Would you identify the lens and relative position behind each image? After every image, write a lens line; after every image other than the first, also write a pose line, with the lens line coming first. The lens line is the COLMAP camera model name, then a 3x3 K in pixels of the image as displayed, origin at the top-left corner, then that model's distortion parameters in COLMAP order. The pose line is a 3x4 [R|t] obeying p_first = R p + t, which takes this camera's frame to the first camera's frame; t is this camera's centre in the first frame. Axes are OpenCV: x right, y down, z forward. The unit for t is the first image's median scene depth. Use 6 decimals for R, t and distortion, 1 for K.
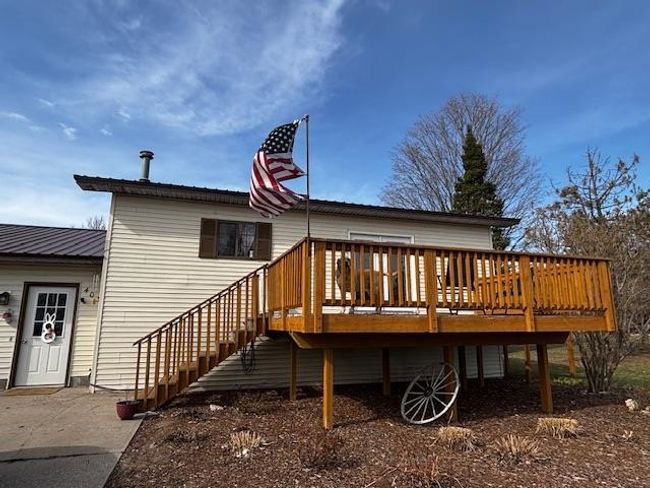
lens RADIAL K [[381.5, 0, 324.4], [0, 381.5, 247.3], [0, 0, 1]] dist [0.009406, 0.000271]
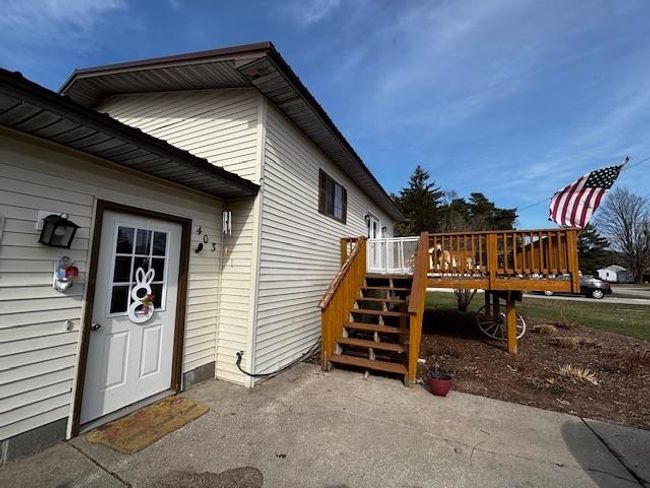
lens RADIAL K [[263.1, 0, 324.8], [0, 263.1, 241.9], [0, 0, 1]] dist [-0.000015, 0.000358]
pose [[0.668920, 0.092339, 0.737577, -0.822718], [-0.149594, 0.988676, 0.011895, 0.095537], [-0.728126, -0.118293, 0.675159, 0.580523]]
